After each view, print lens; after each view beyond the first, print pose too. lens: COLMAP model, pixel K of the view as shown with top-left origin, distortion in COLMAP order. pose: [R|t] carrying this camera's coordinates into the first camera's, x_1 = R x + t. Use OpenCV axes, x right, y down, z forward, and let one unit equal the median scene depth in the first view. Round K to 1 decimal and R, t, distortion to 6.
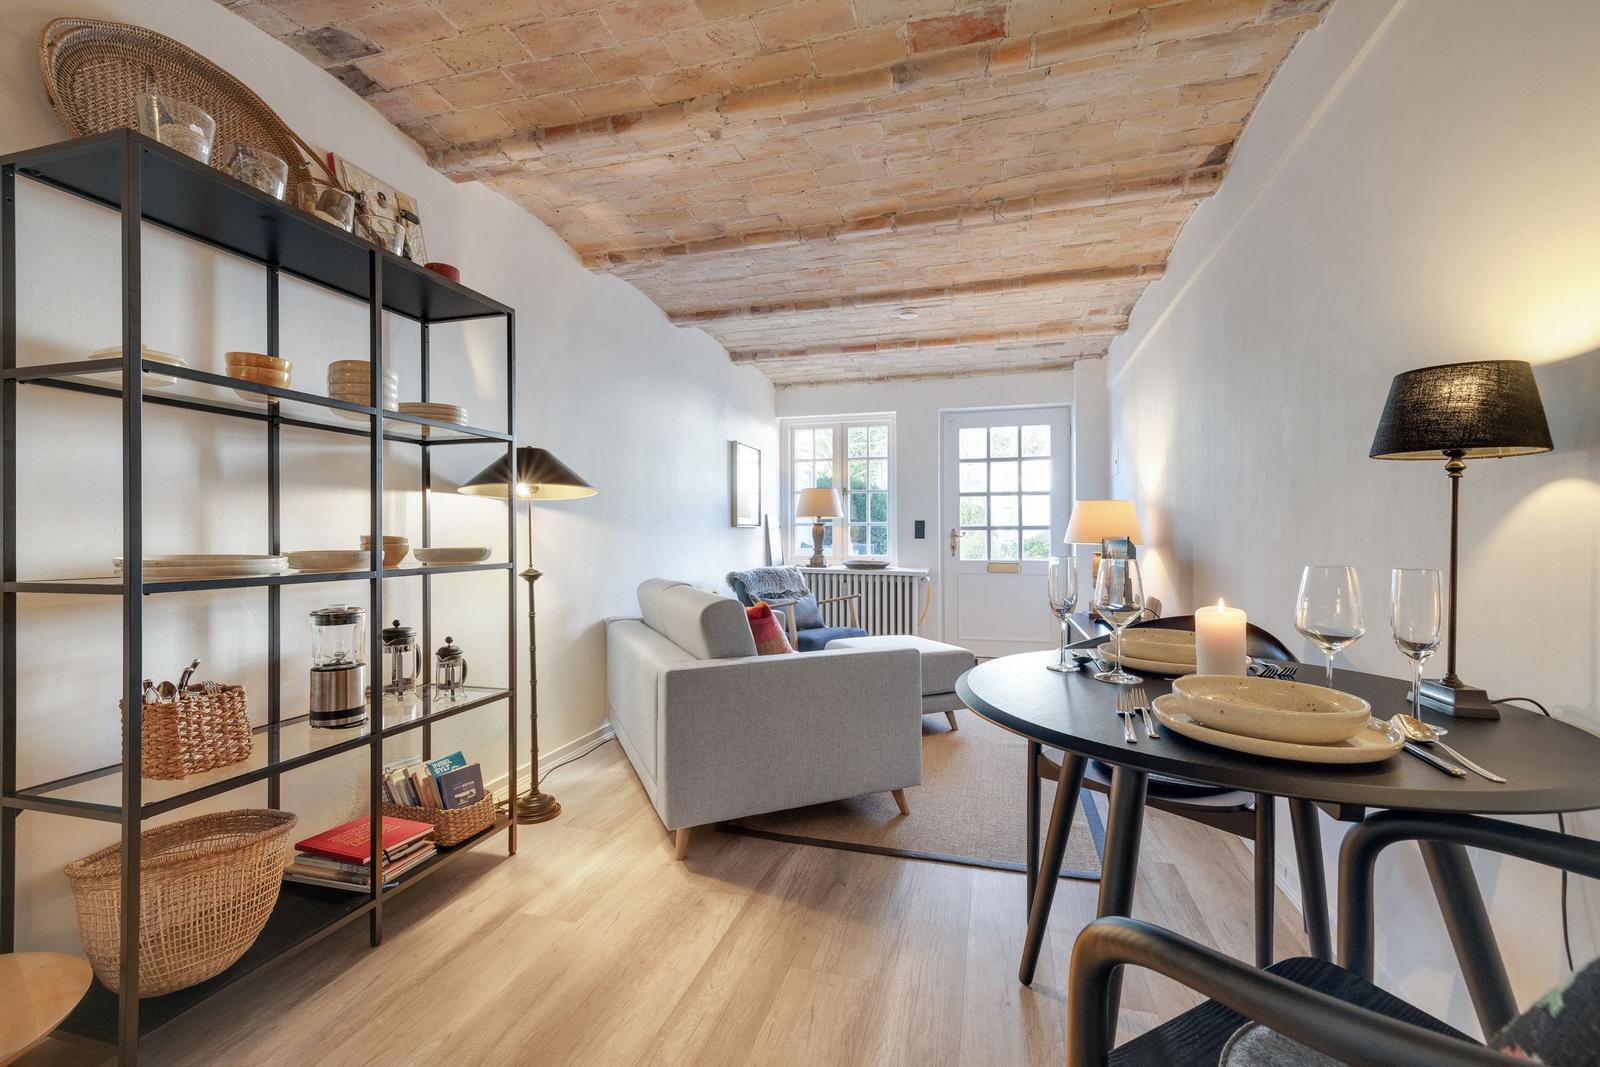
lens RADIAL K [[684.4, 0, 807.5], [0, 684.4, 533.5], [0, 0, 1]] dist [-0.000335, 0.000084]
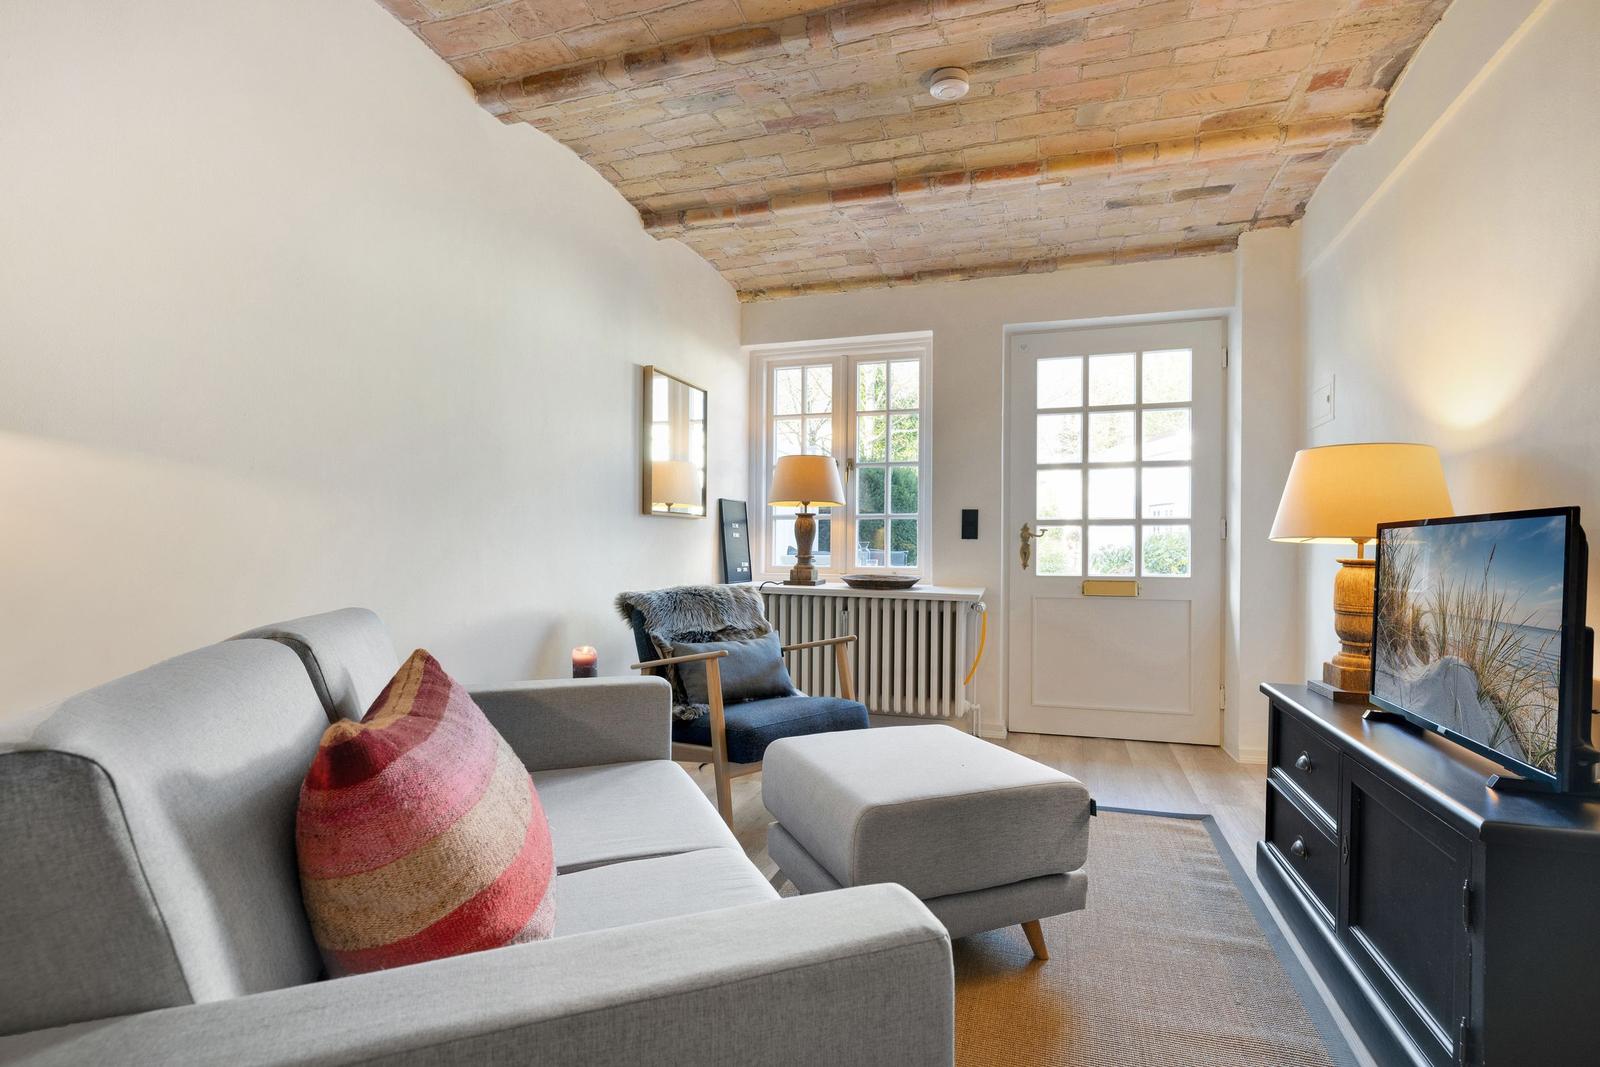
lens RADIAL K [[883.8, 0, 801.4], [0, 883.8, 545.3], [0, 0, 1]] dist [-0.004407, -0.000030]
pose [[0.999572, 0.007425, -0.028295, 0.038431], [-0.007278, 0.999960, 0.005268, 0.010066], [0.028333, -0.005060, 0.999586, 0.221714]]
